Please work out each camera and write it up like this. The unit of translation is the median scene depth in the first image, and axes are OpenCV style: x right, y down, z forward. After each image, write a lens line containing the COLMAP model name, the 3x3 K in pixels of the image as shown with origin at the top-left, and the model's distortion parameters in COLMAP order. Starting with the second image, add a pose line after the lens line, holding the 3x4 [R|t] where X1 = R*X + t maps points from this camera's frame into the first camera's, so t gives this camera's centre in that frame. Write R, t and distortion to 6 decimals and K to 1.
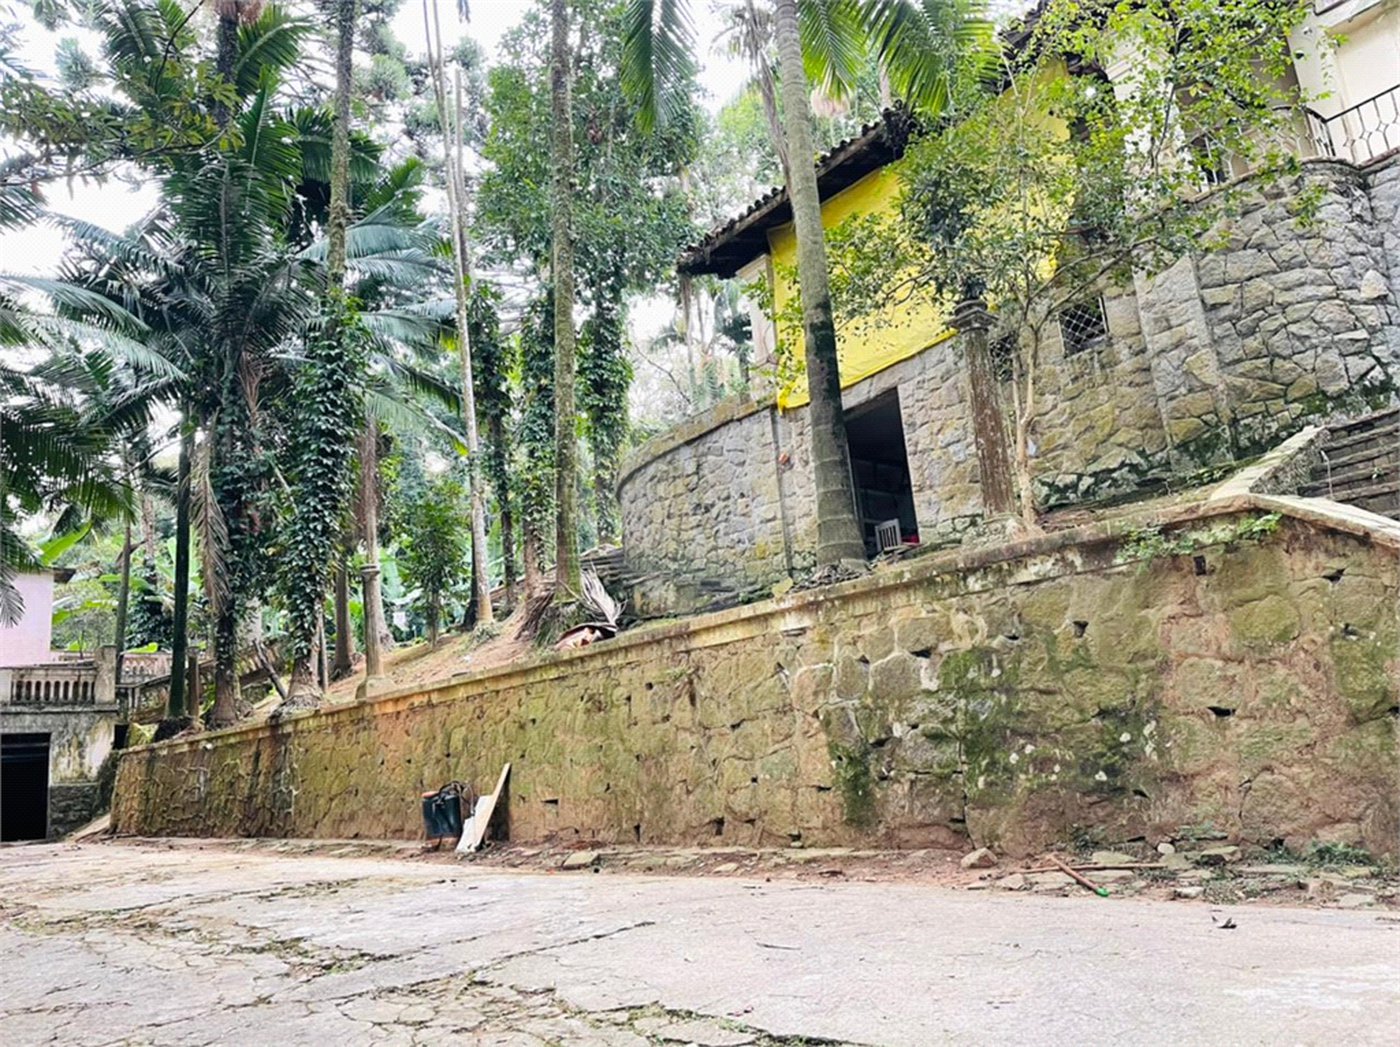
lens RADIAL K [[1061.6, 0, 738.5], [0, 1061.6, 519.1], [0, 0, 1]] dist [0.085979, -0.093686]
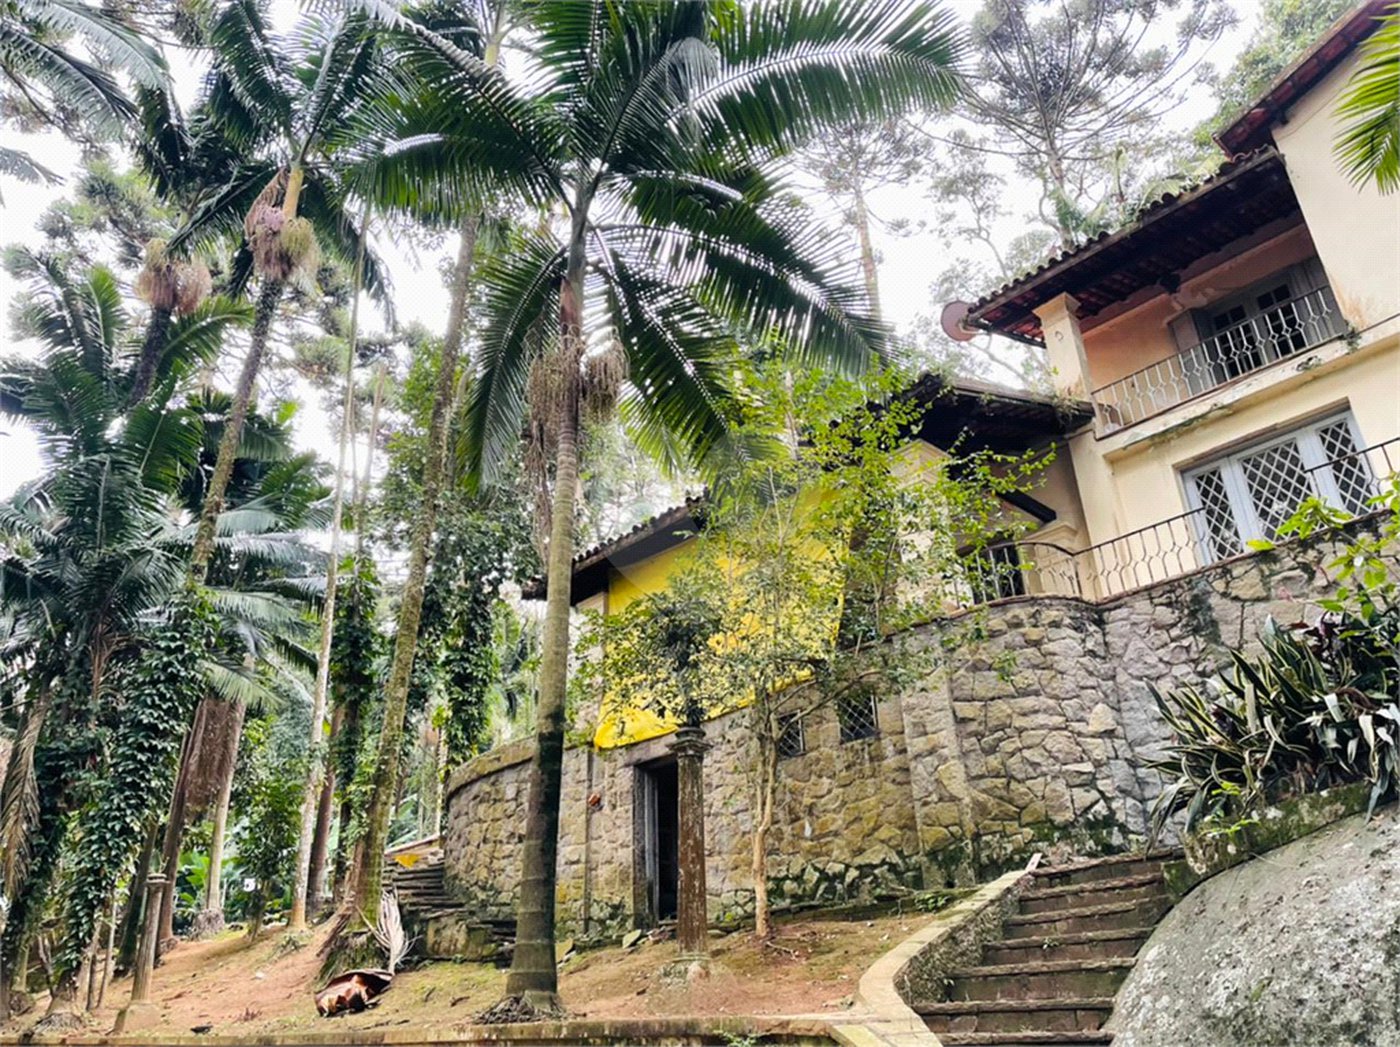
lens RADIAL K [[1061.6, 0, 738.5], [0, 1061.6, 519.1], [0, 0, 1]] dist [0.085979, -0.093686]
pose [[0.995461, 0.088786, 0.034283, 0.139636], [-0.078851, 0.971080, -0.225358, -0.112602], [-0.053300, 0.221632, 0.973673, -0.049628]]
